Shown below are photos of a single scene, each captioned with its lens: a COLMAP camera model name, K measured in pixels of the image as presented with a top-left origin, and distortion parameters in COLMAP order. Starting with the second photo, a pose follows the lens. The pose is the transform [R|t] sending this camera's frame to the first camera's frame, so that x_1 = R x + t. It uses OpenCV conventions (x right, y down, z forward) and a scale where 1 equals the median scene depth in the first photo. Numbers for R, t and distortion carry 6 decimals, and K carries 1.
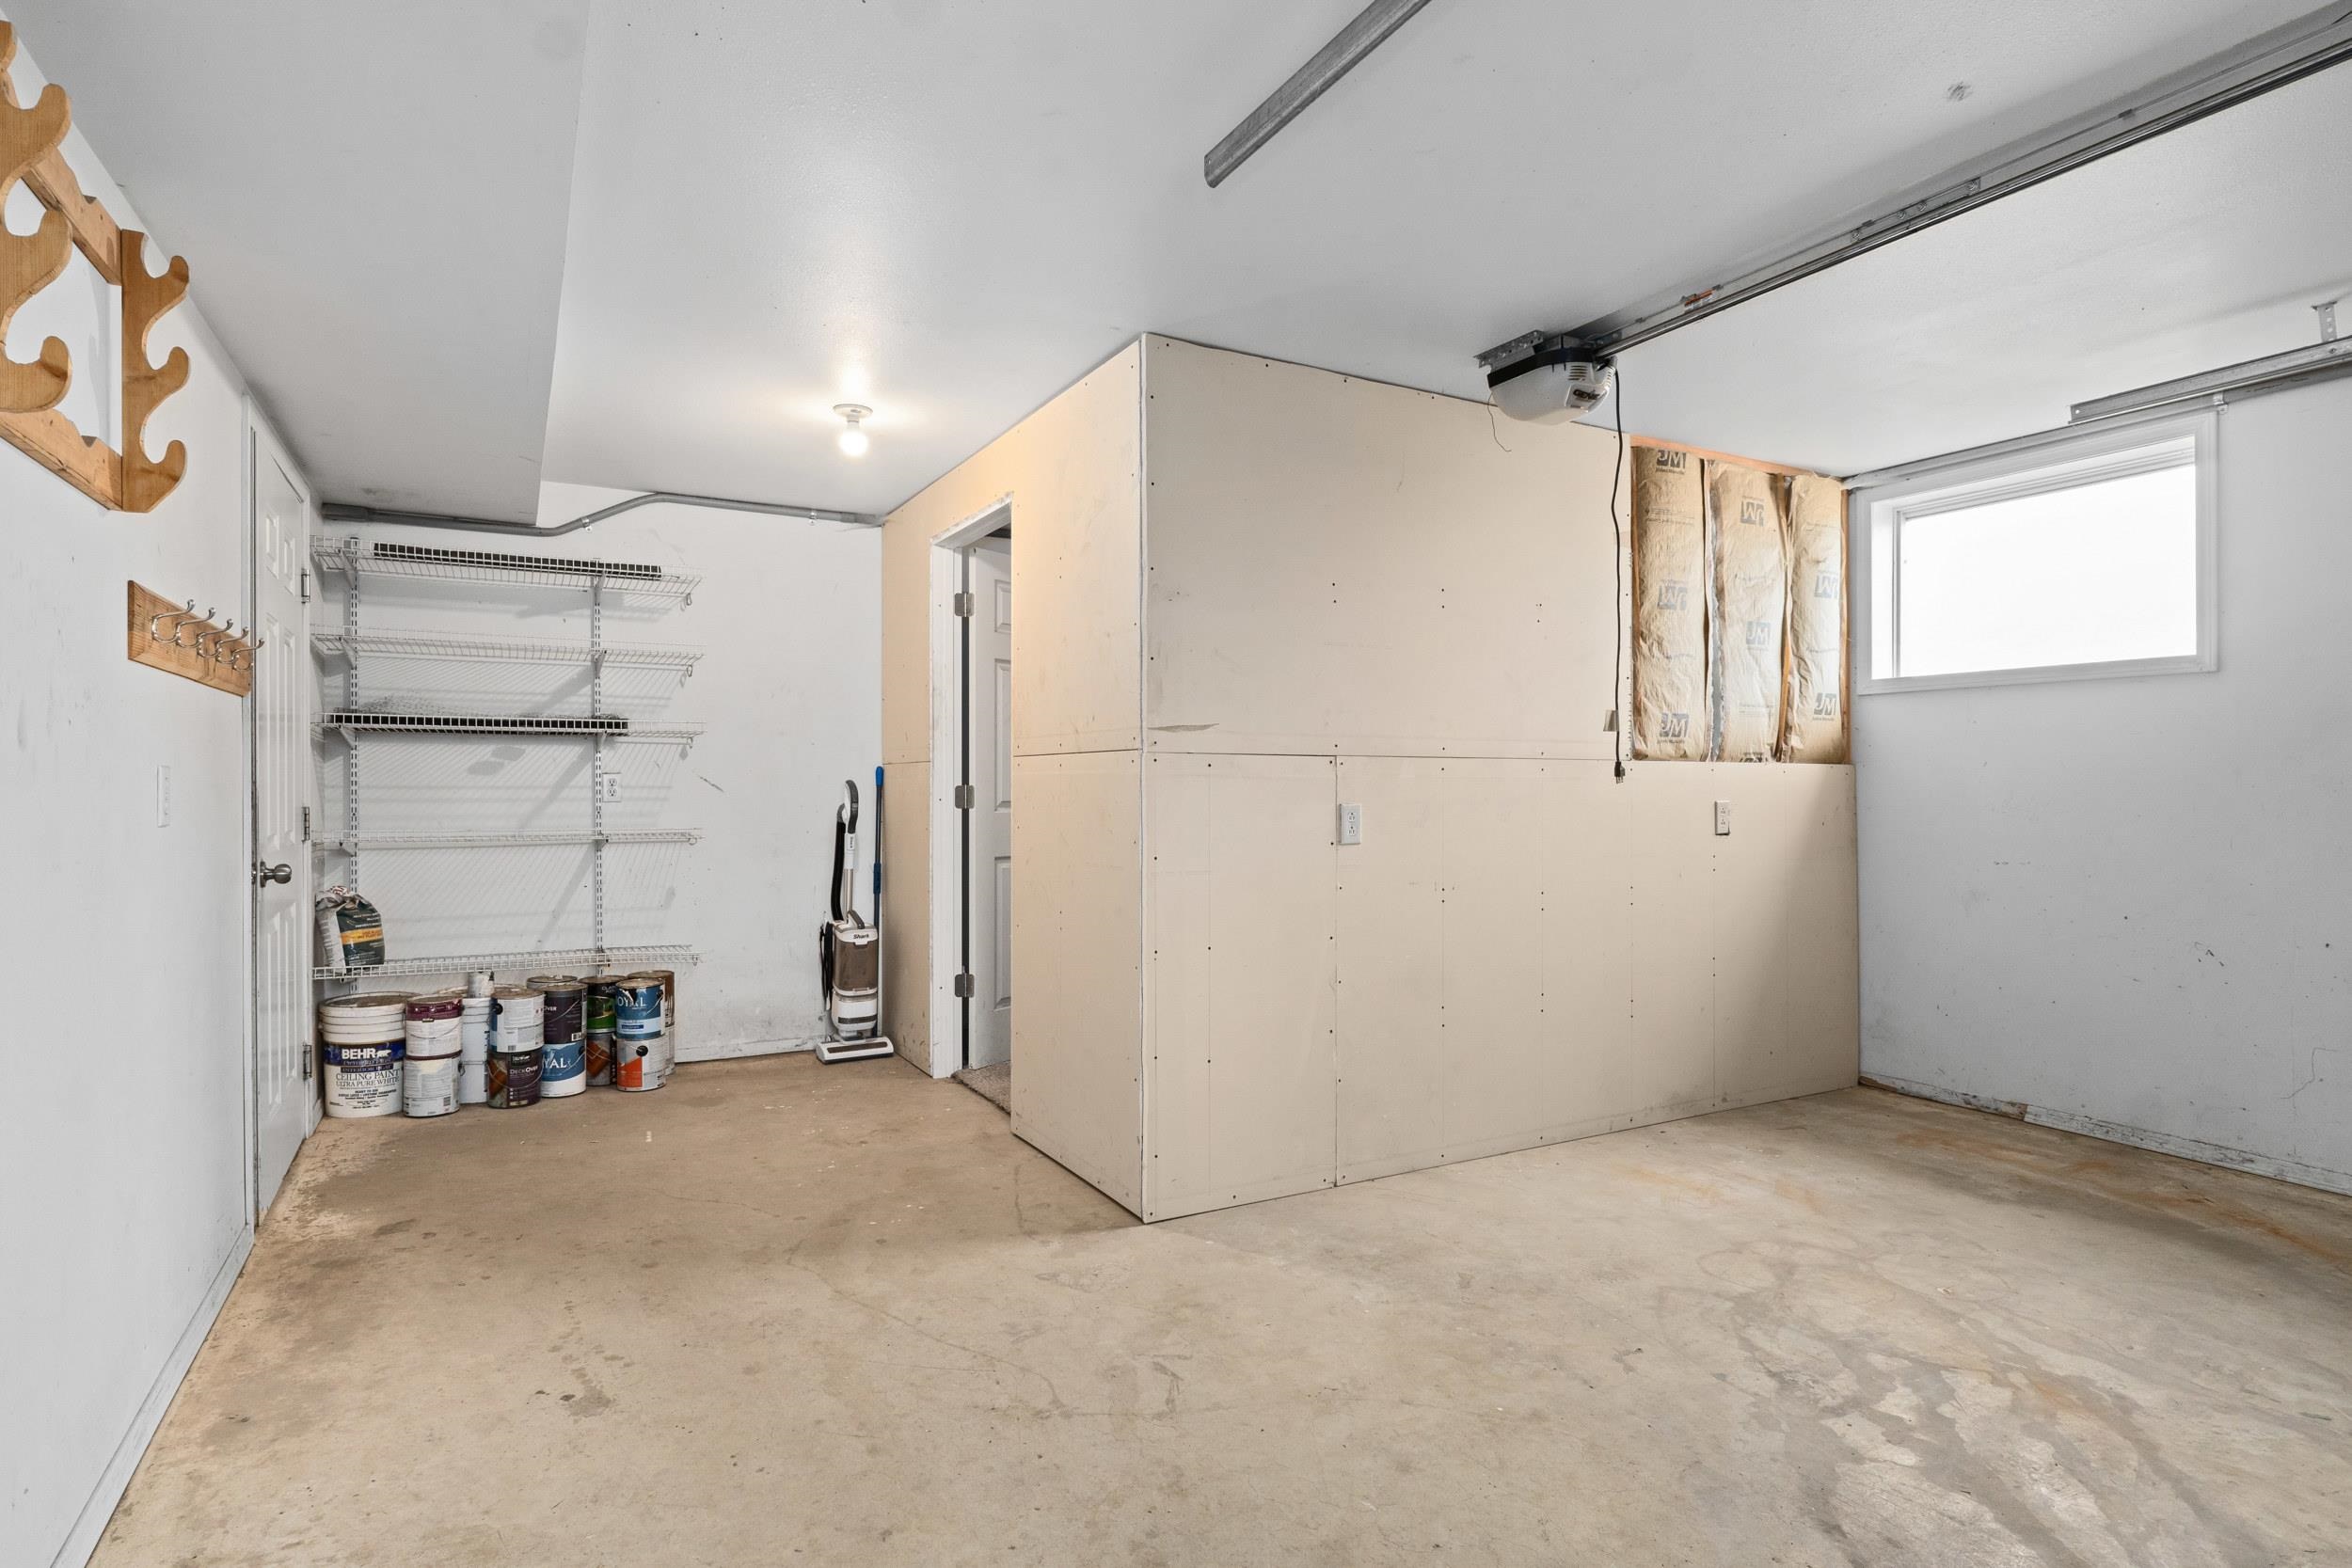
lens RADIAL K [[1201.3, 0, 1162.6], [0, 1201.3, 788.7], [0, 0, 1]] dist [0.000132, -0.000117]
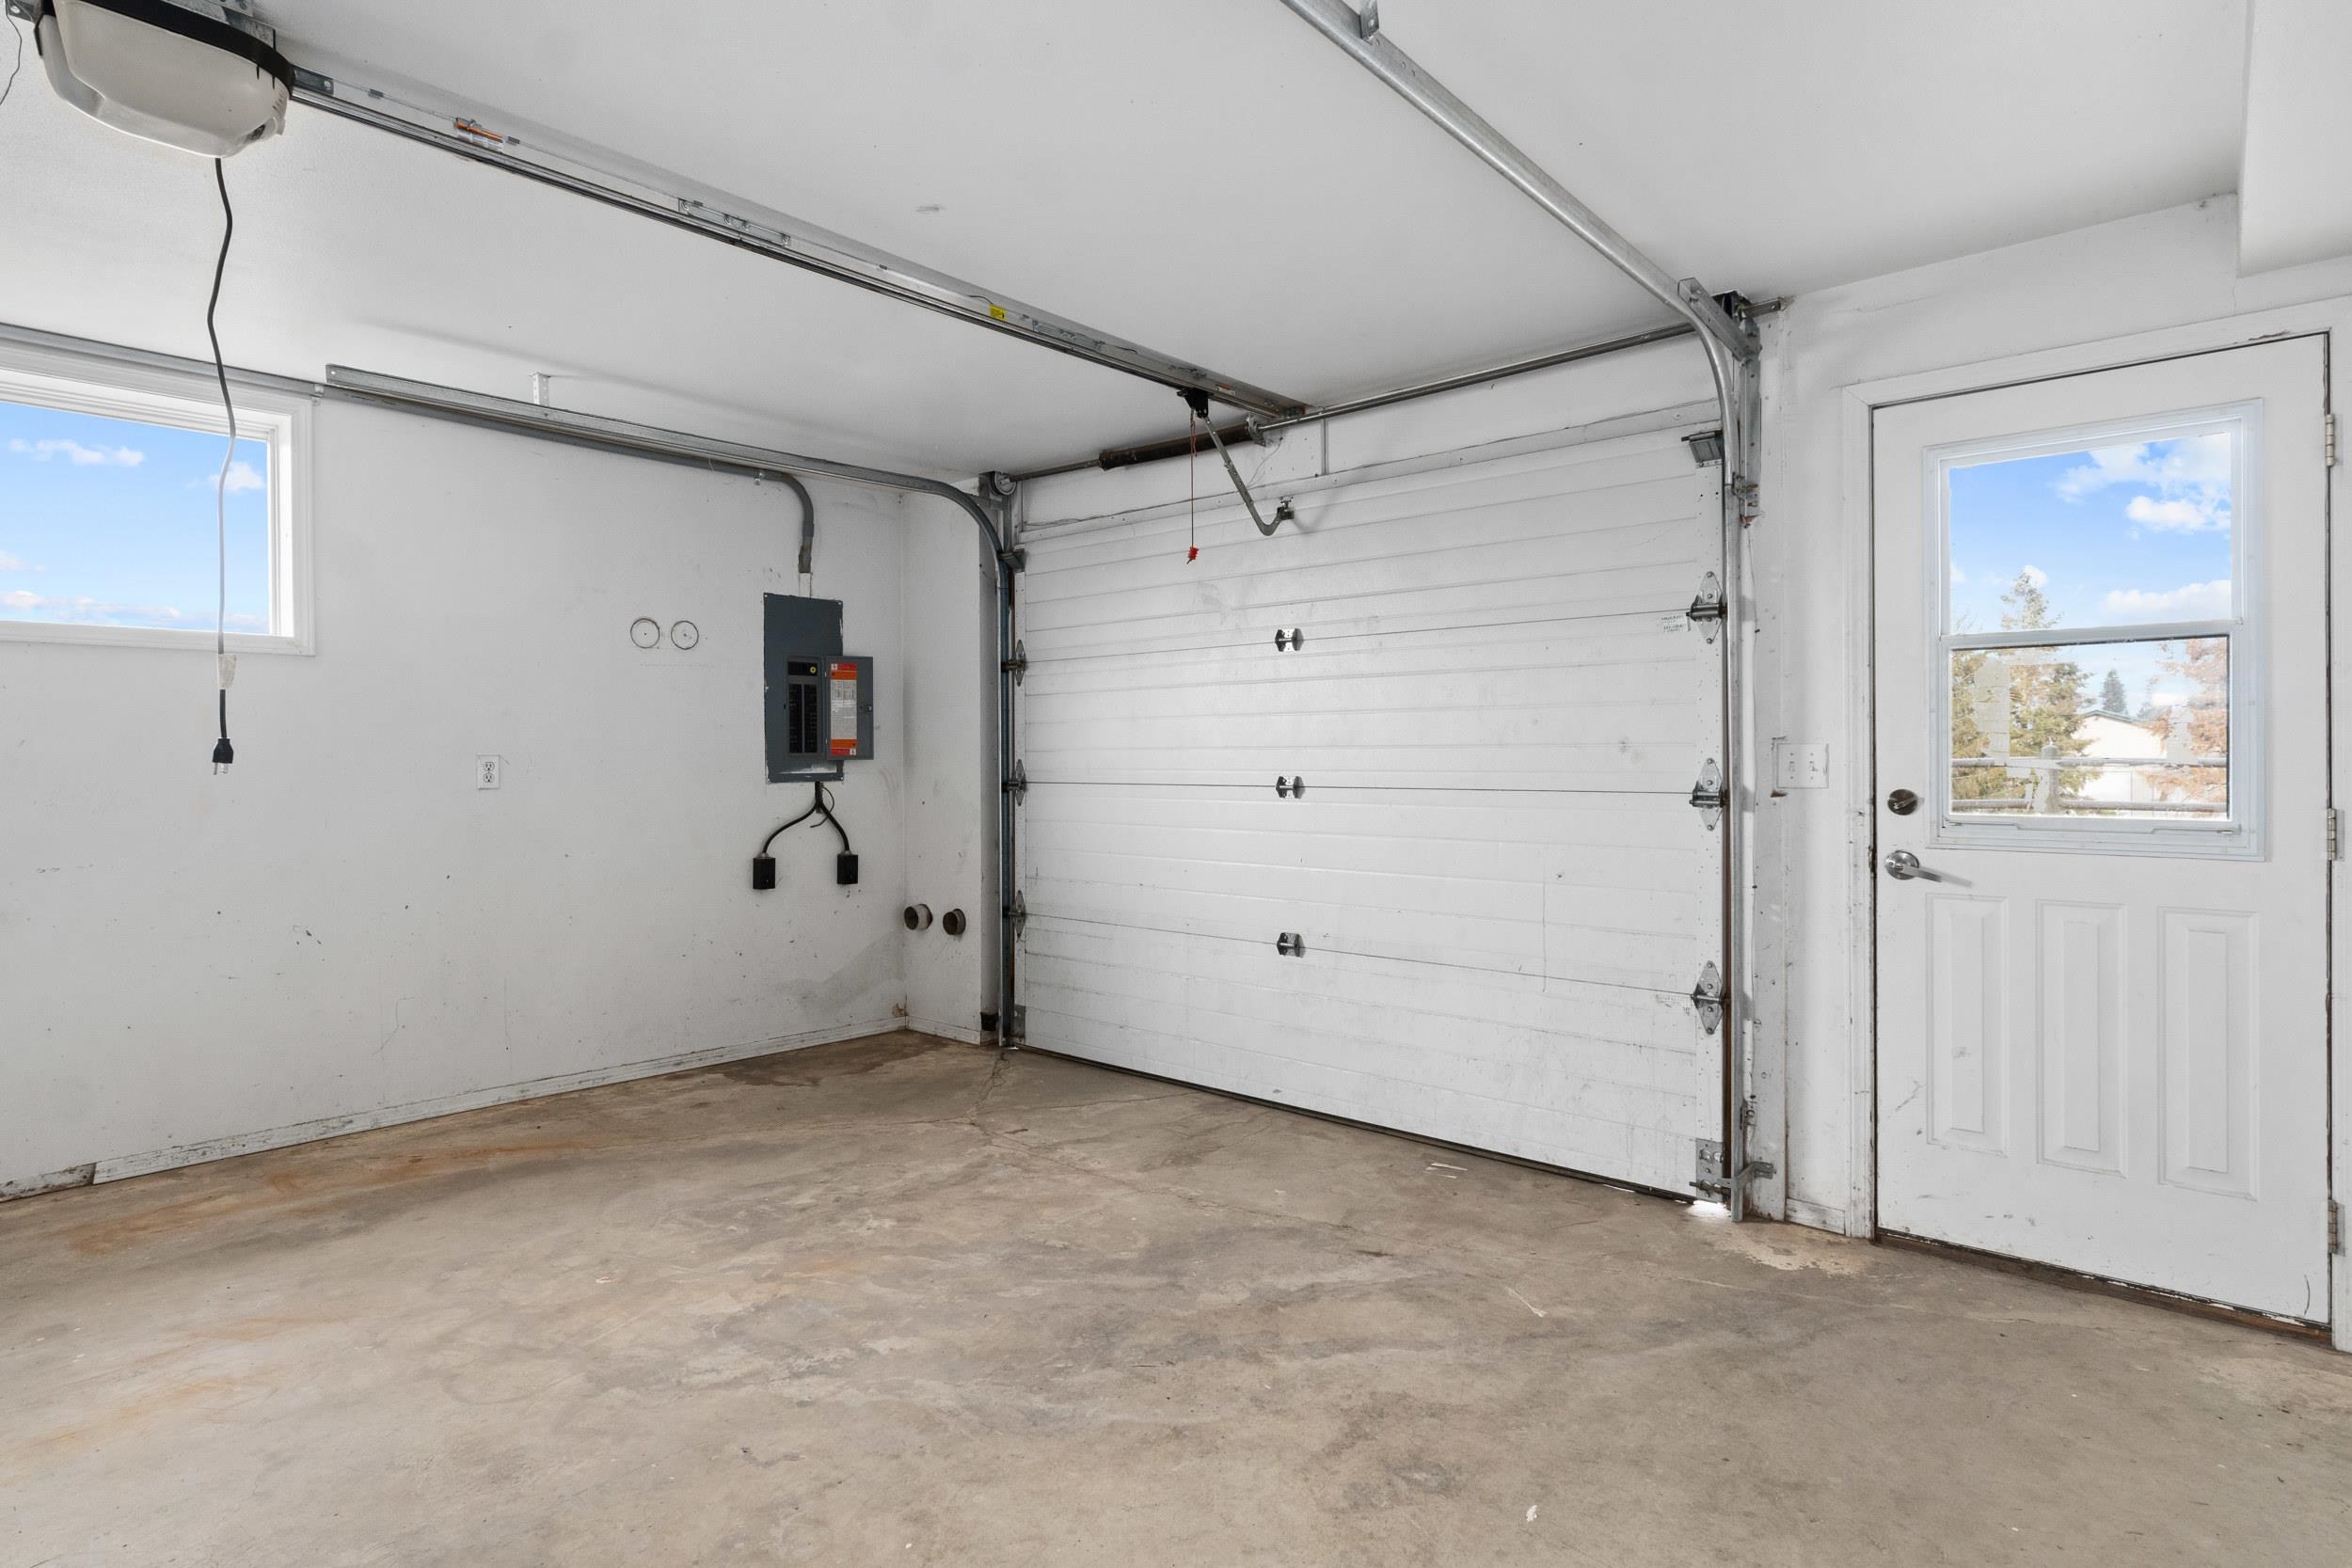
lens RADIAL K [[1201.3, 0, 1158.3], [0, 1201.3, 760.8], [0, 0, 1]] dist [0.000132, -0.000117]
pose [[-0.334362, -0.004688, 0.942433, -0.361917], [0.008180, 0.999936, 0.007876, -0.012431], [-0.942409, 0.010343, -0.334303, 0.745407]]
